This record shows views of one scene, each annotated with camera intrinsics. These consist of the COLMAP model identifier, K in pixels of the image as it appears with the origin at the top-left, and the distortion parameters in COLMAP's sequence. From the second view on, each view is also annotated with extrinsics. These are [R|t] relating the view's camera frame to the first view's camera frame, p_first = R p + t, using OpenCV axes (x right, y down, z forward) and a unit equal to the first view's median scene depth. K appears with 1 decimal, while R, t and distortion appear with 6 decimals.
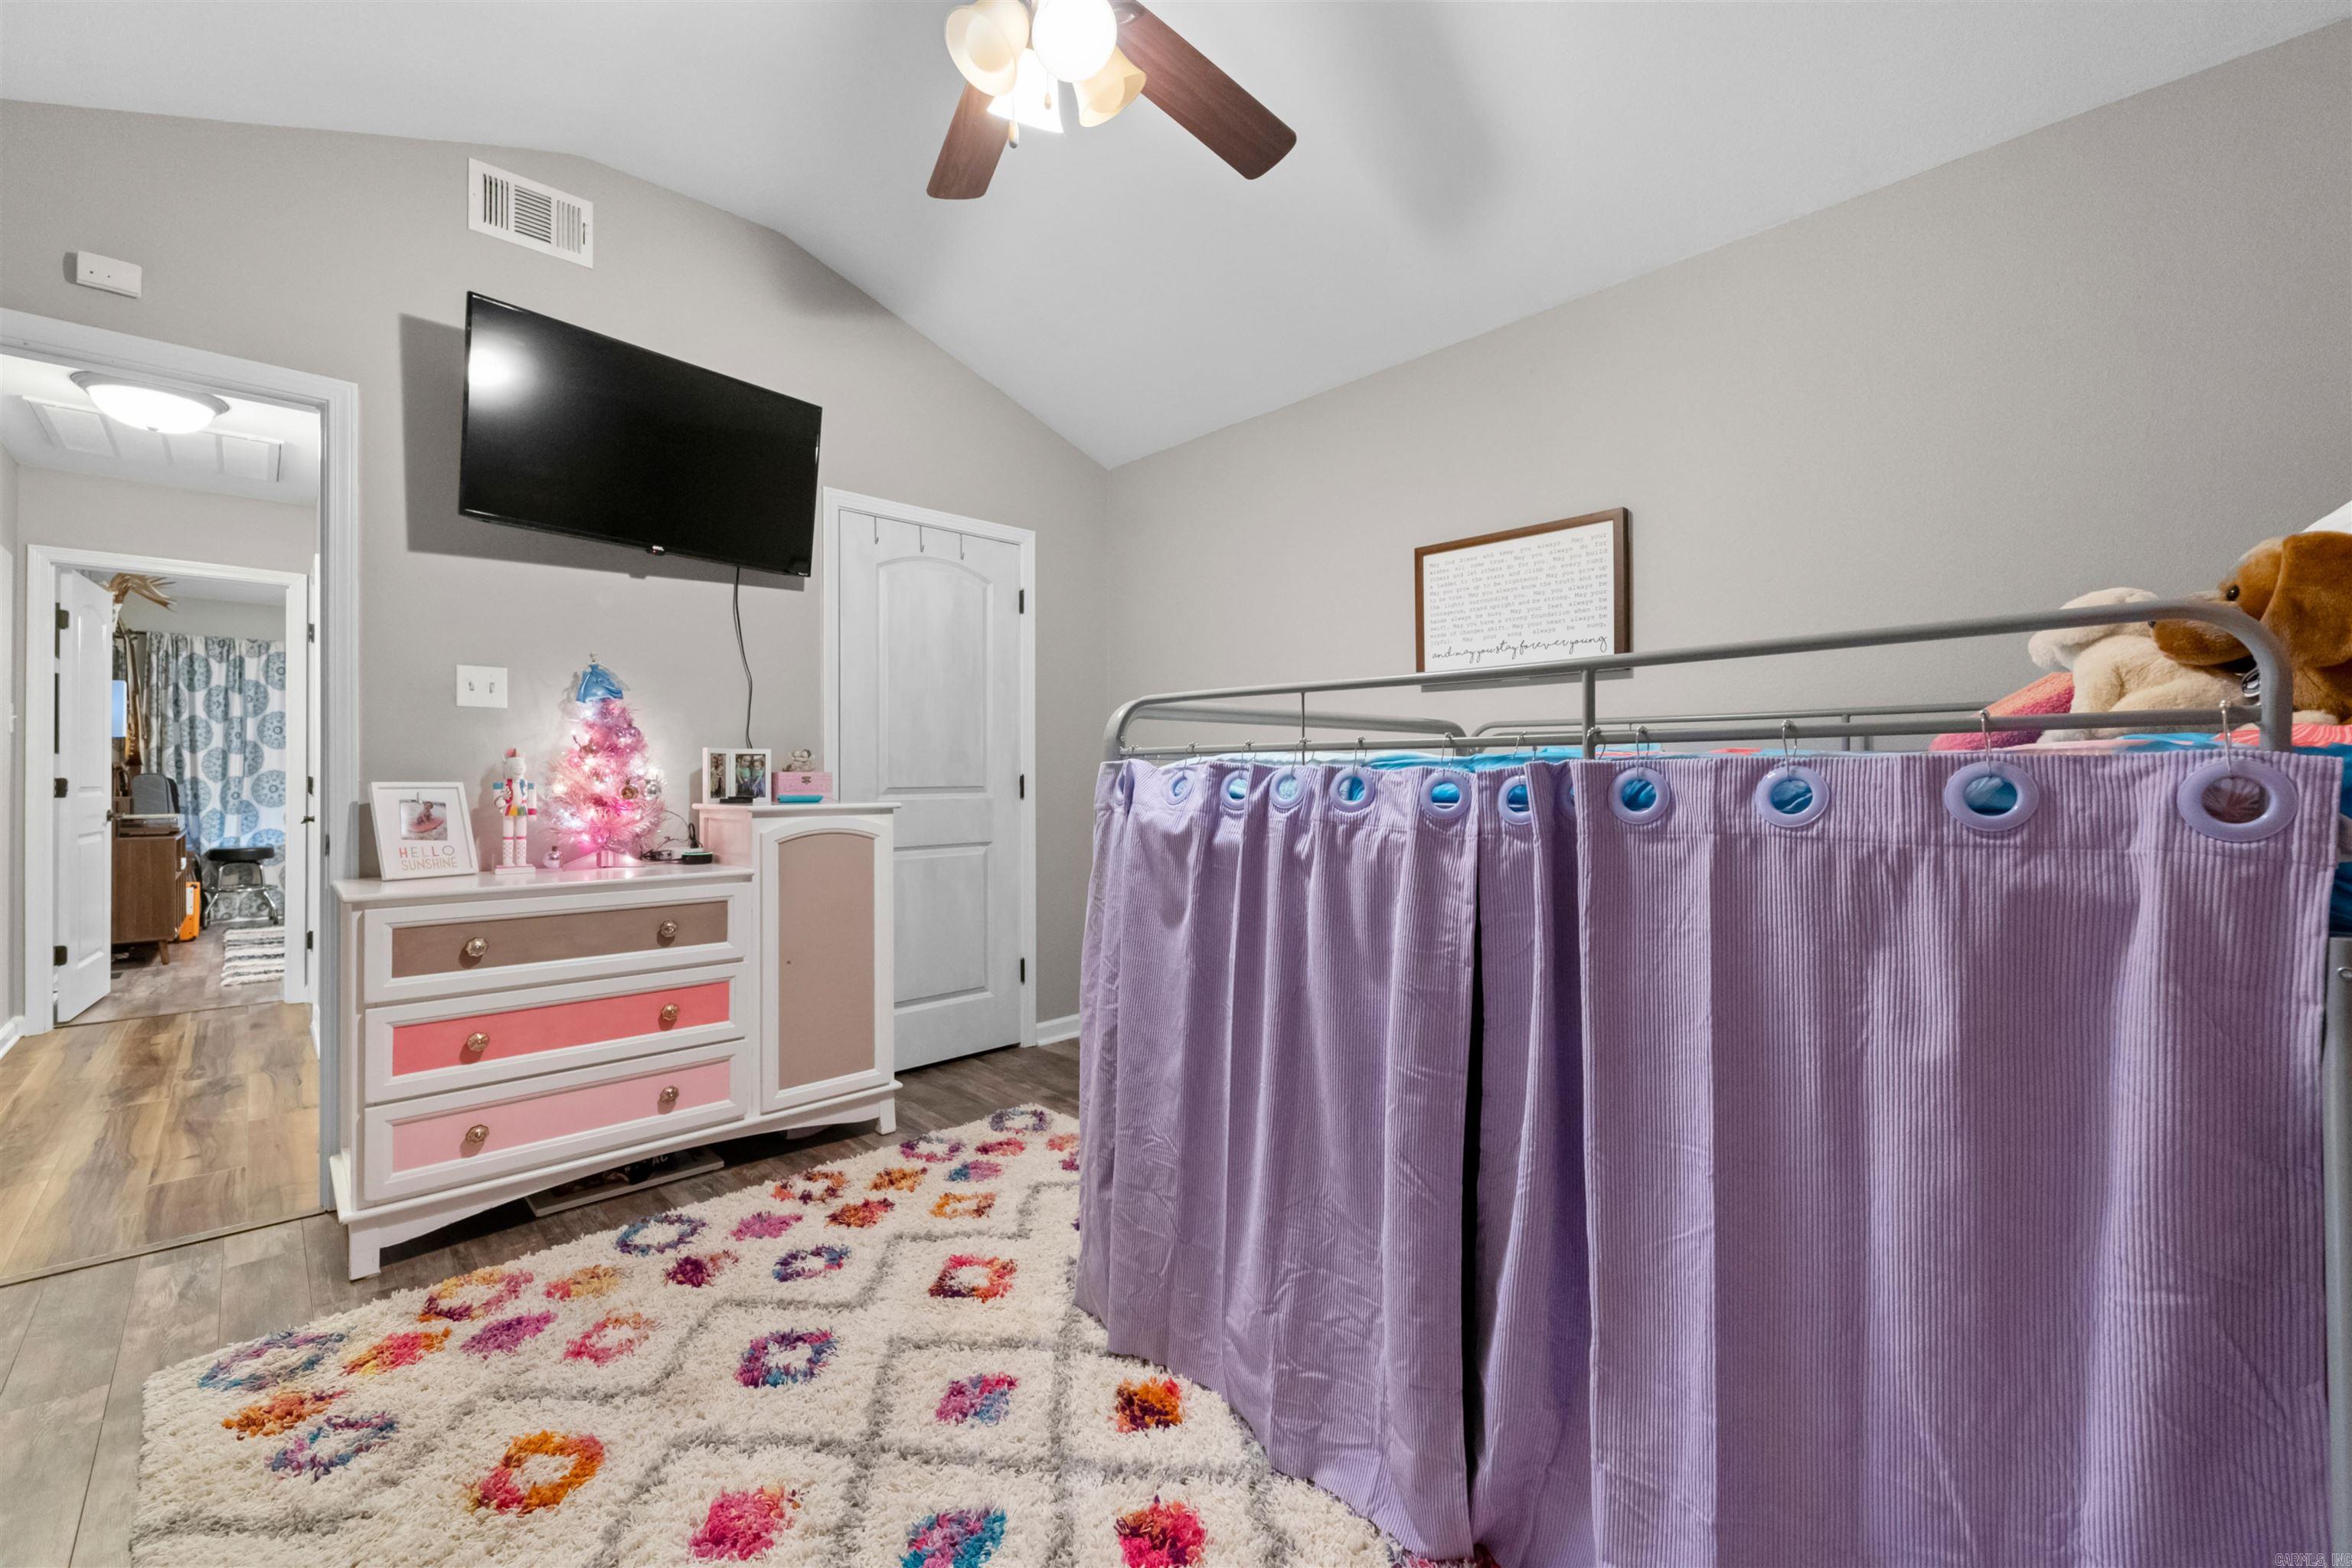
lens RADIAL K [[980.4, 0, 1177.8], [0, 980.4, 768.7], [0, 0, 1]] dist [0.001485, 0.000166]
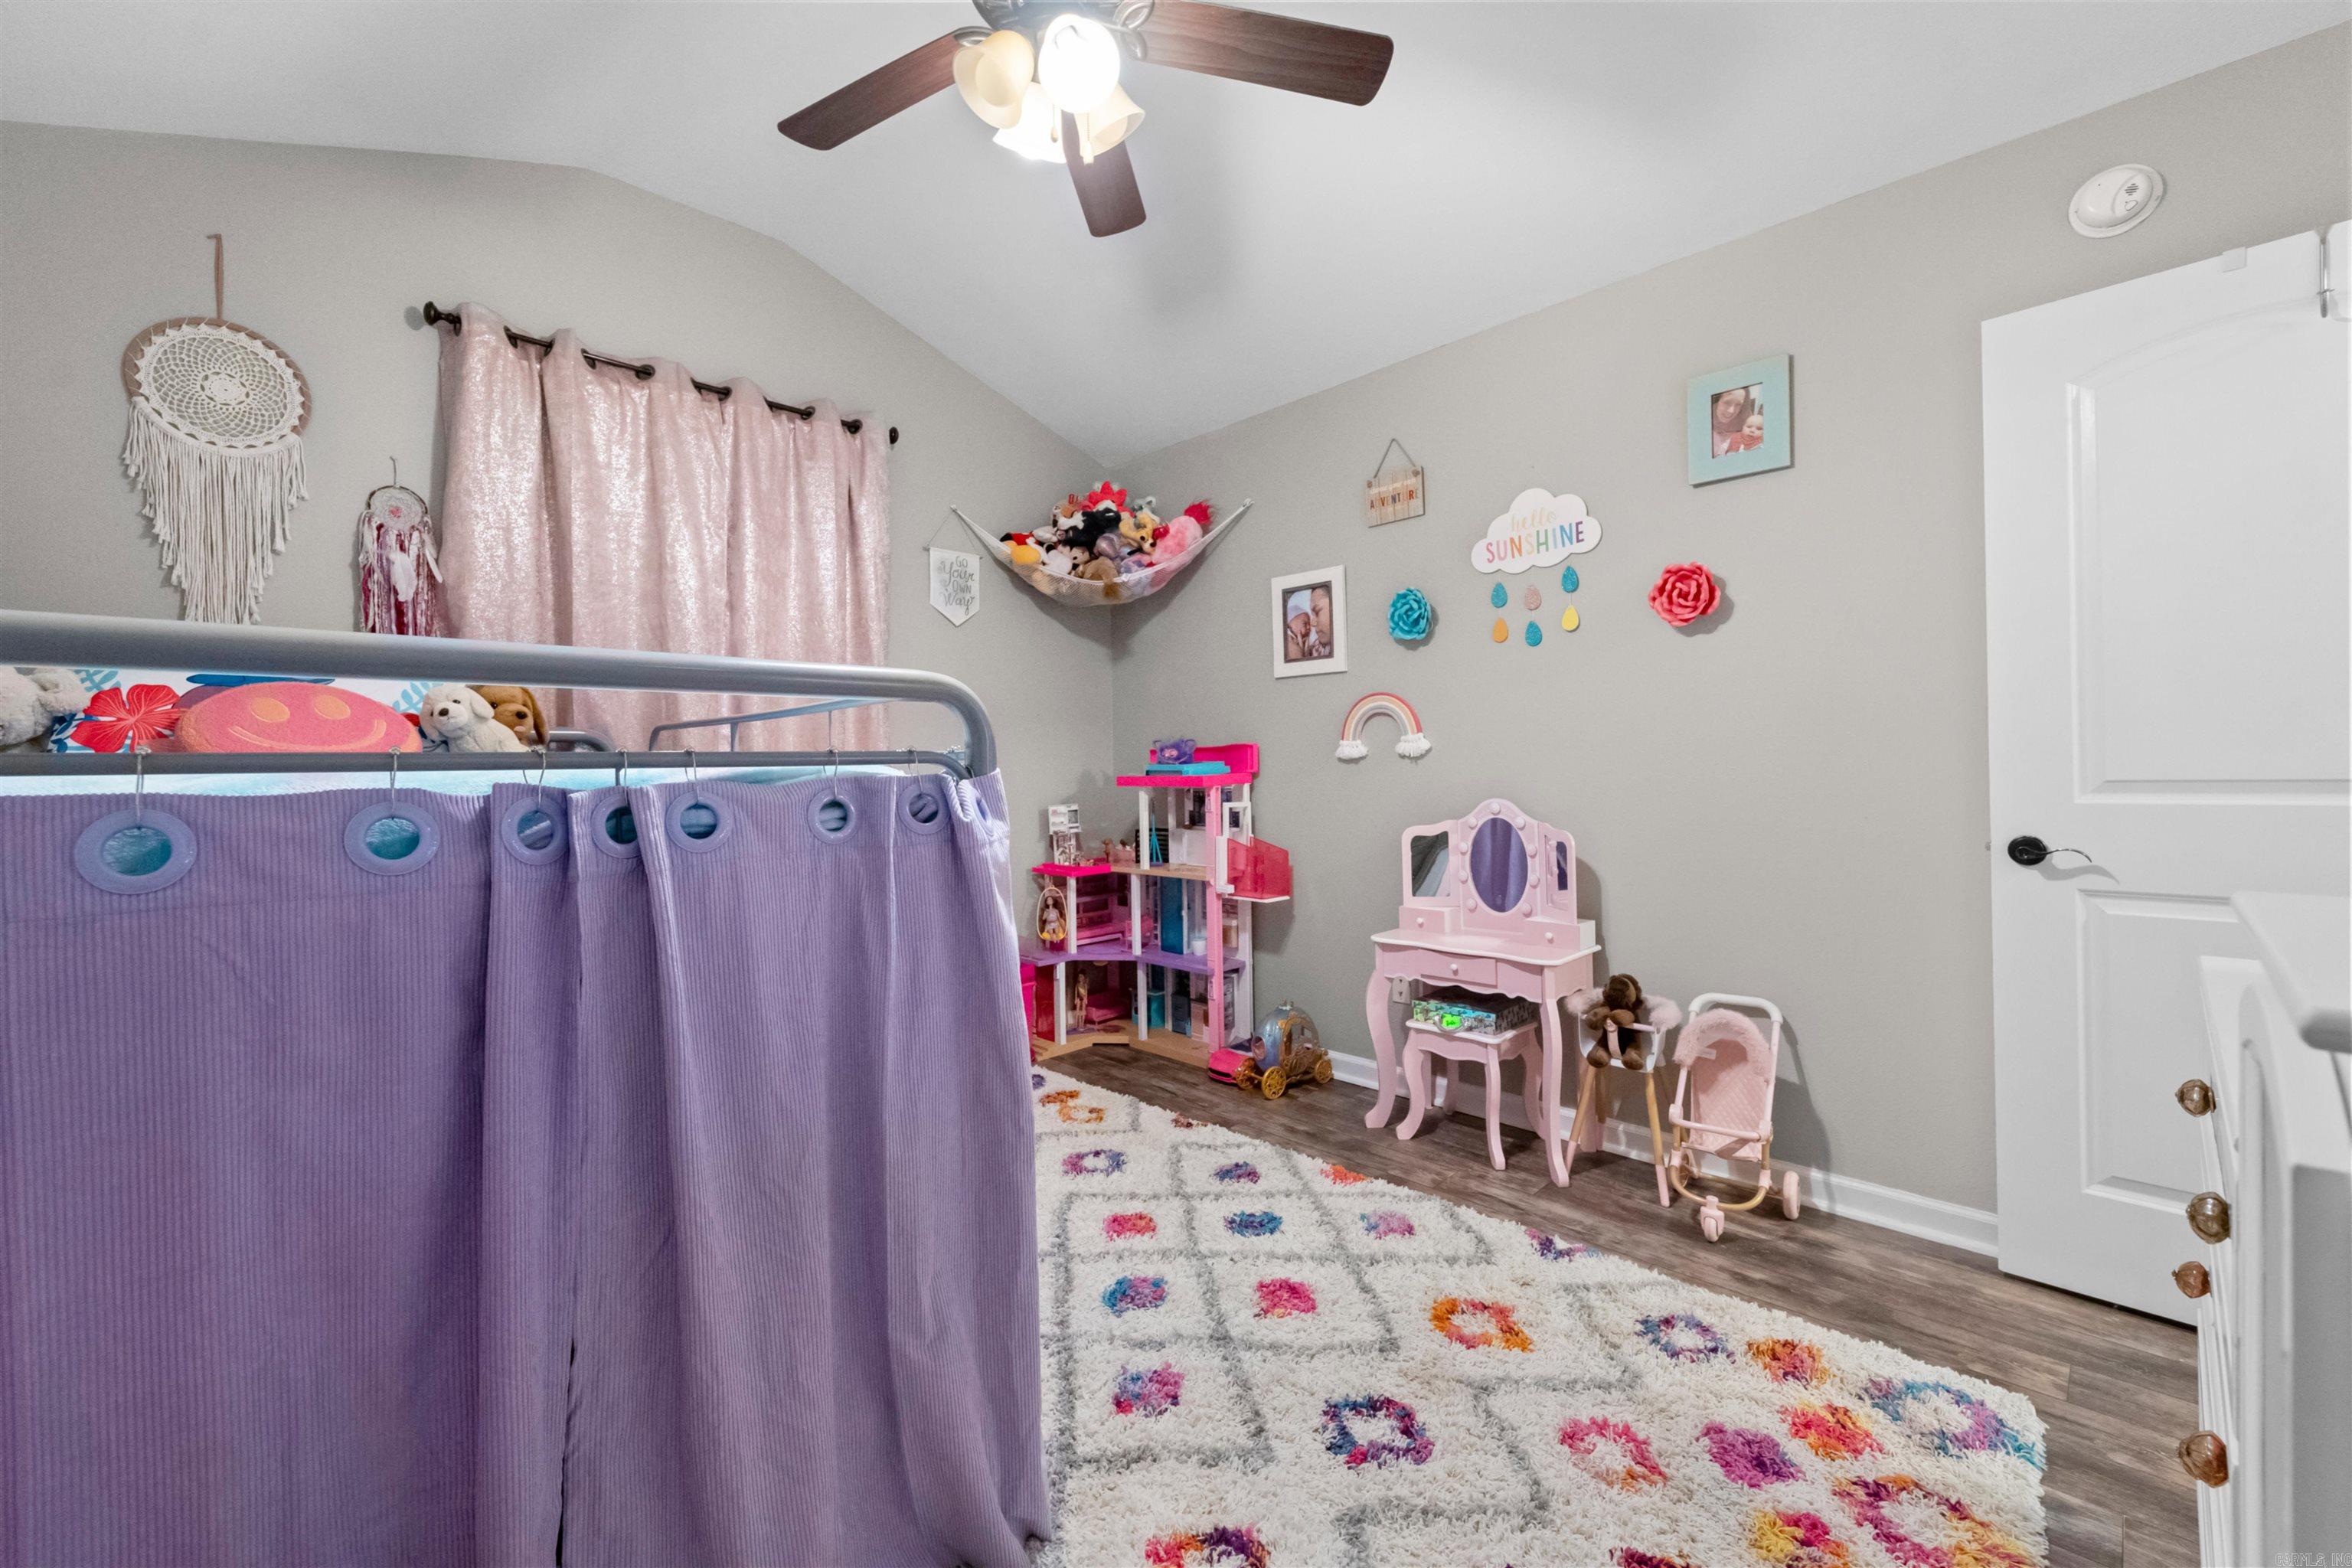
lens RADIAL K [[952.0, 0, 1173.2], [0, 952.0, 771.9], [0, 0, 1]] dist [-0.000153, -0.000865]
pose [[-0.999865, 0.012375, -0.010771, -0.224179], [0.012415, 0.999916, -0.003626, 0.008481], [0.010725, -0.003759, -0.999935, 1.943238]]
